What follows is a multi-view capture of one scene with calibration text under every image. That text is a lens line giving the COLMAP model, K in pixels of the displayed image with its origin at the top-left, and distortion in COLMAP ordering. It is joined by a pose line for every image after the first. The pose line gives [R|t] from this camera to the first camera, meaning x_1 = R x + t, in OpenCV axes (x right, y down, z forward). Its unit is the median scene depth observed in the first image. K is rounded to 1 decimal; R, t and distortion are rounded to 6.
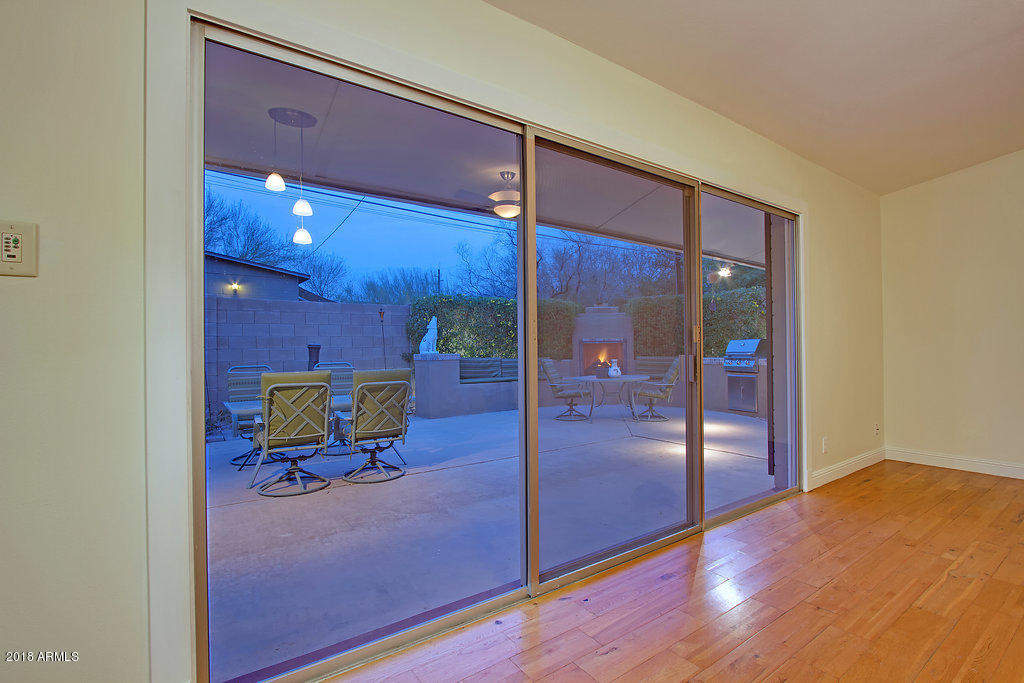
lens RADIAL K [[486.7, 0, 506.9], [0, 486.7, 342.3], [0, 0, 1]] dist [-0.025624, 0.002312]
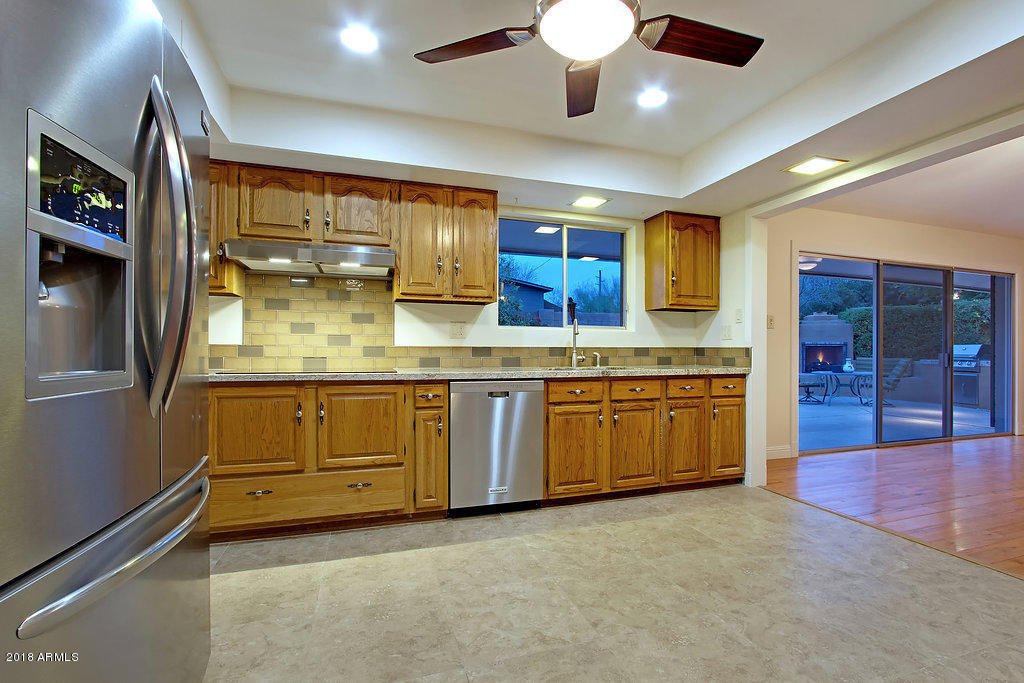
lens RADIAL K [[486.7, 0, 509.7], [0, 486.7, 342.7], [0, 0, 1]] dist [-0.025624, 0.002312]
pose [[0.957193, 0.011907, -0.289205, -0.282236], [-0.010968, 0.999928, 0.004869, -0.004088], [0.289242, -0.001489, 0.957255, -0.513040]]
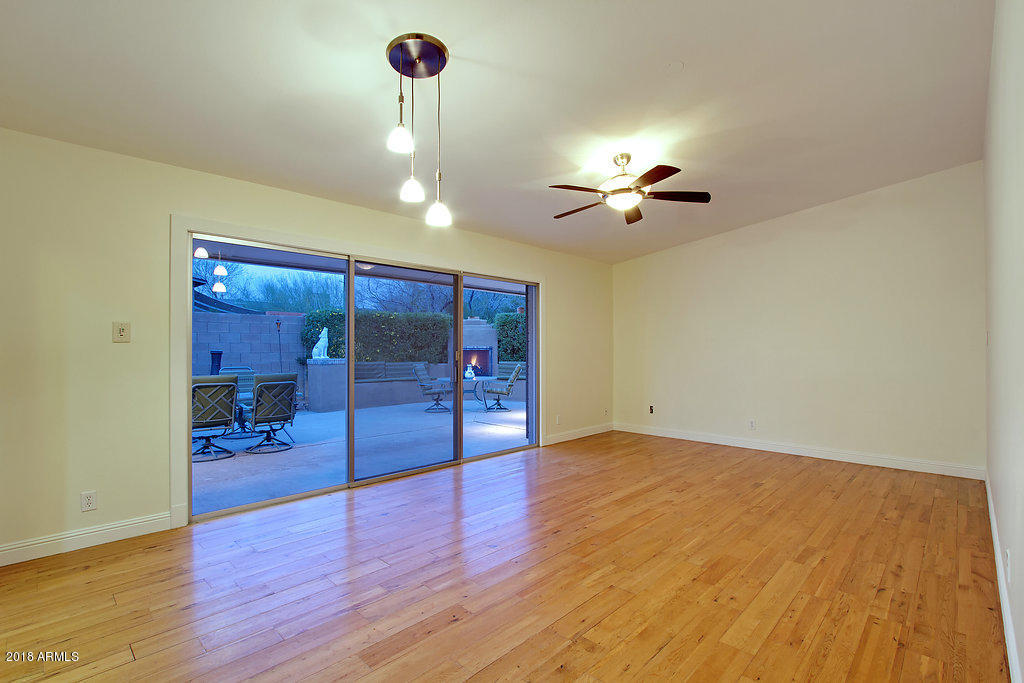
lens RADIAL K [[486.7, 0, 514.8], [0, 486.7, 343.4], [0, 0, 1]] dist [-0.025624, 0.002312]
pose [[0.980532, 0.011855, 0.195999, 0.084280], [-0.012238, 0.999925, 0.000748, -0.023448], [-0.195976, -0.003132, 0.980604, -0.293835]]
